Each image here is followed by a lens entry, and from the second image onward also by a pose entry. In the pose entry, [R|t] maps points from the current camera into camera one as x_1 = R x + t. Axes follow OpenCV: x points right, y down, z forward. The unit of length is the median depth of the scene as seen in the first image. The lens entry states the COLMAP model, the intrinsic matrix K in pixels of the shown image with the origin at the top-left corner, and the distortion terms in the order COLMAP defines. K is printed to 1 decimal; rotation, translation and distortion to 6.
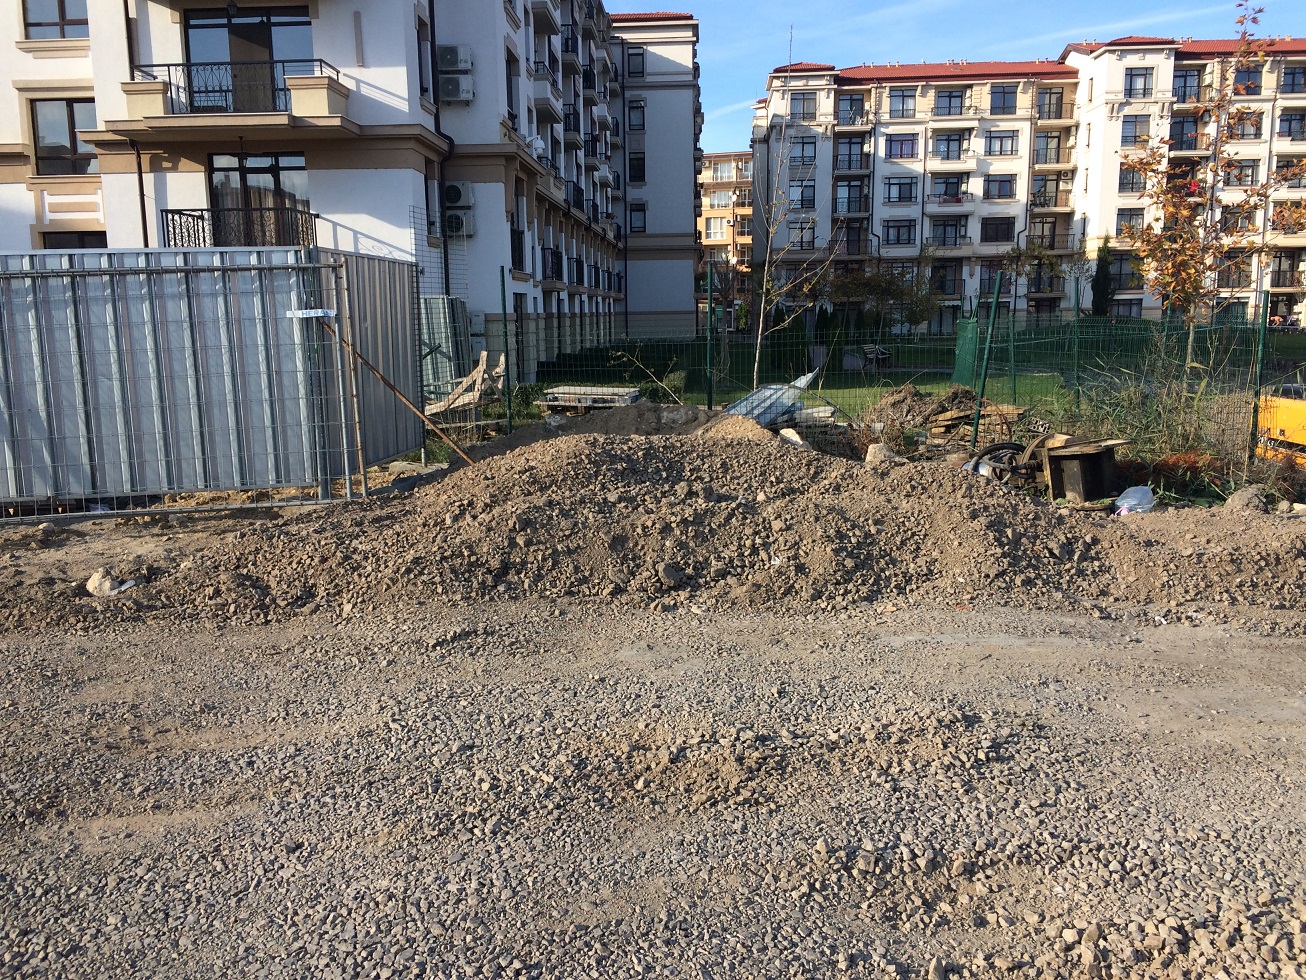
lens RADIAL K [[1114.5, 0, 653.7], [0, 1114.5, 492.1], [0, 0, 1]] dist [0.095619, -0.126746]
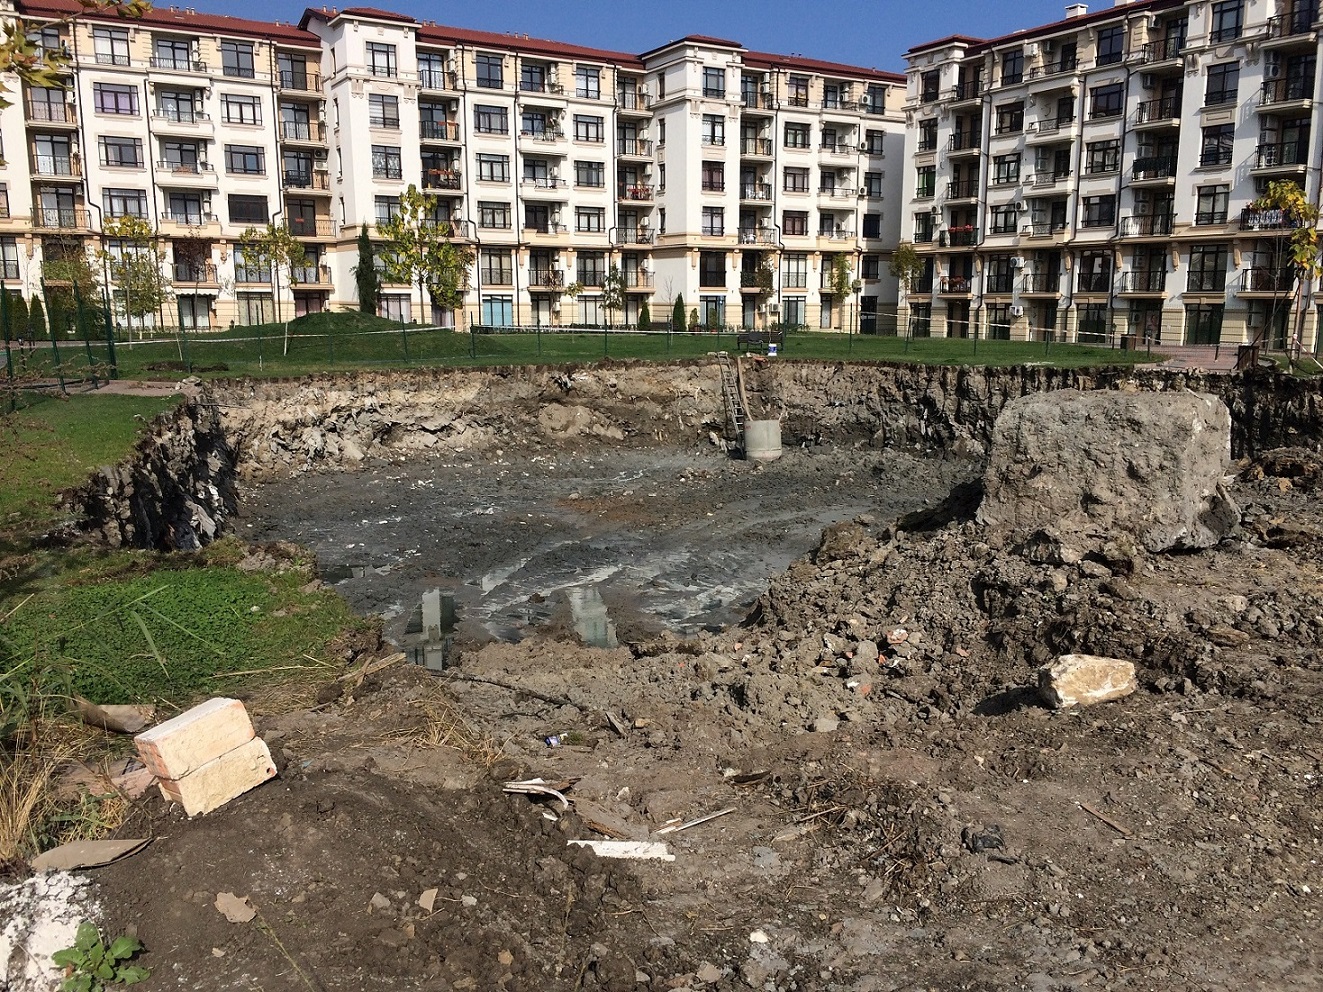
lens RADIAL K [[1129.0, 0, 662.7], [0, 1129.0, 493.1], [0, 0, 1]] dist [0.095619, -0.126746]
pose [[0.836189, -0.076756, 0.543044, 0.079147], [0.072852, 0.996929, 0.028730, -0.016332], [-0.543581, 0.015538, 0.839213, 0.088730]]
